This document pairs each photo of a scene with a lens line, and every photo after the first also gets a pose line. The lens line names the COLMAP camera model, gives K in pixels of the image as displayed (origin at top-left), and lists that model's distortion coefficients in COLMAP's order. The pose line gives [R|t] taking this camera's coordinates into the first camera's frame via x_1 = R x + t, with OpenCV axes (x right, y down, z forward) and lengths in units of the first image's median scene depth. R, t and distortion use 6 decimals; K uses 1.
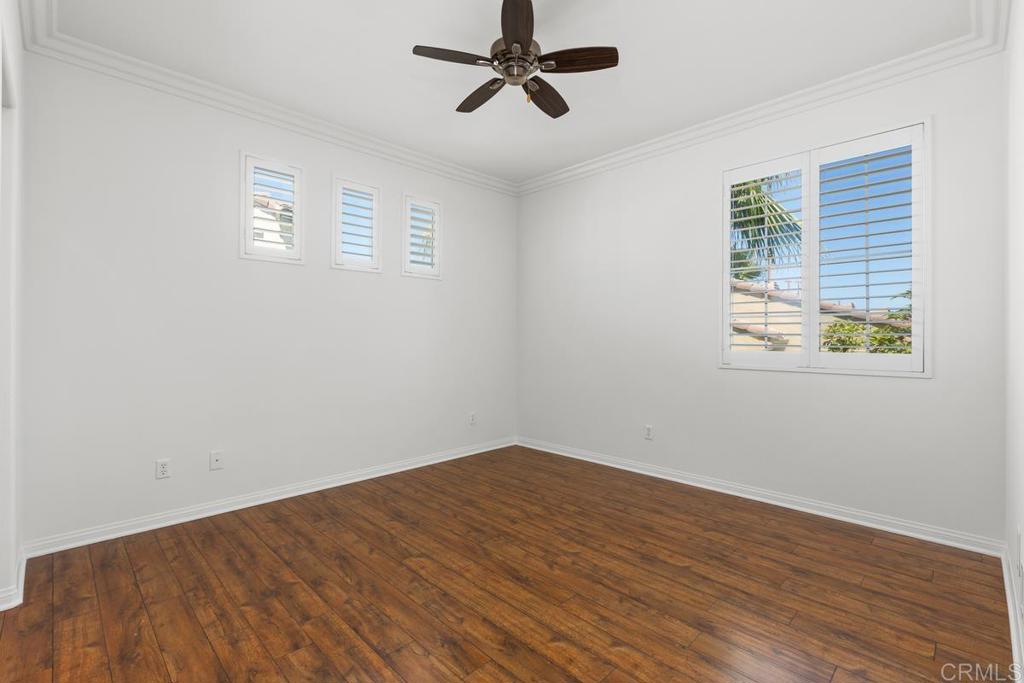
lens RADIAL K [[451.4, 0, 511.6], [0, 451.4, 338.5], [0, 0, 1]] dist [-0.002741, 0.001123]
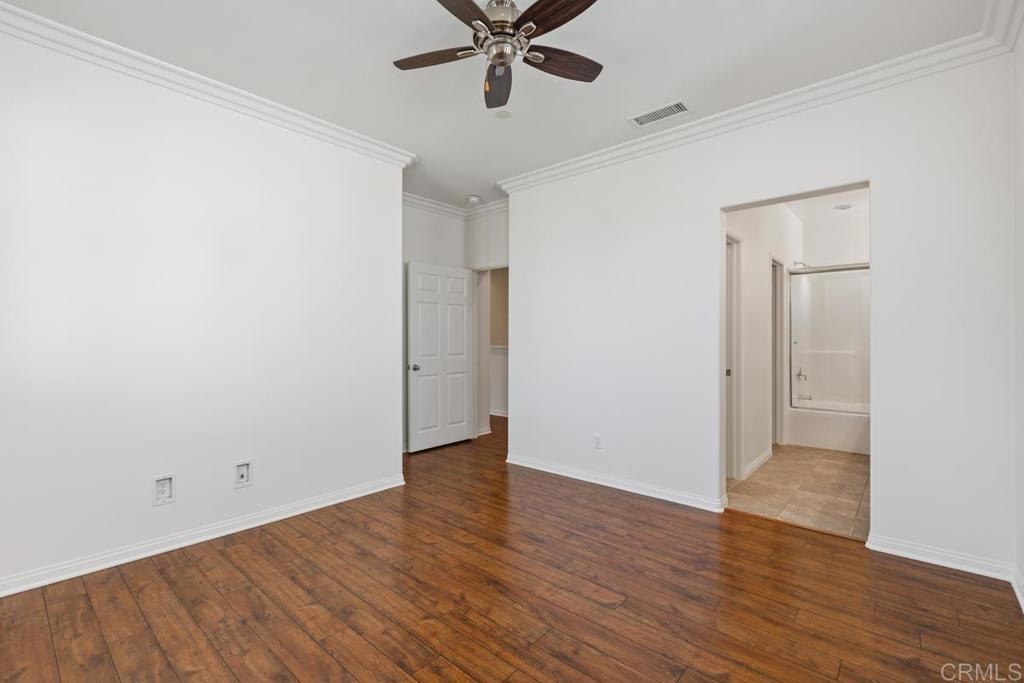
lens RADIAL K [[451.4, 0, 512.2], [0, 451.4, 340.0], [0, 0, 1]] dist [-0.002741, 0.001123]
pose [[-0.997572, -0.000430, -0.069636, 0.050997], [-0.000983, 0.999968, 0.007899, -0.033521], [0.069630, 0.007948, -0.997541, 1.978167]]
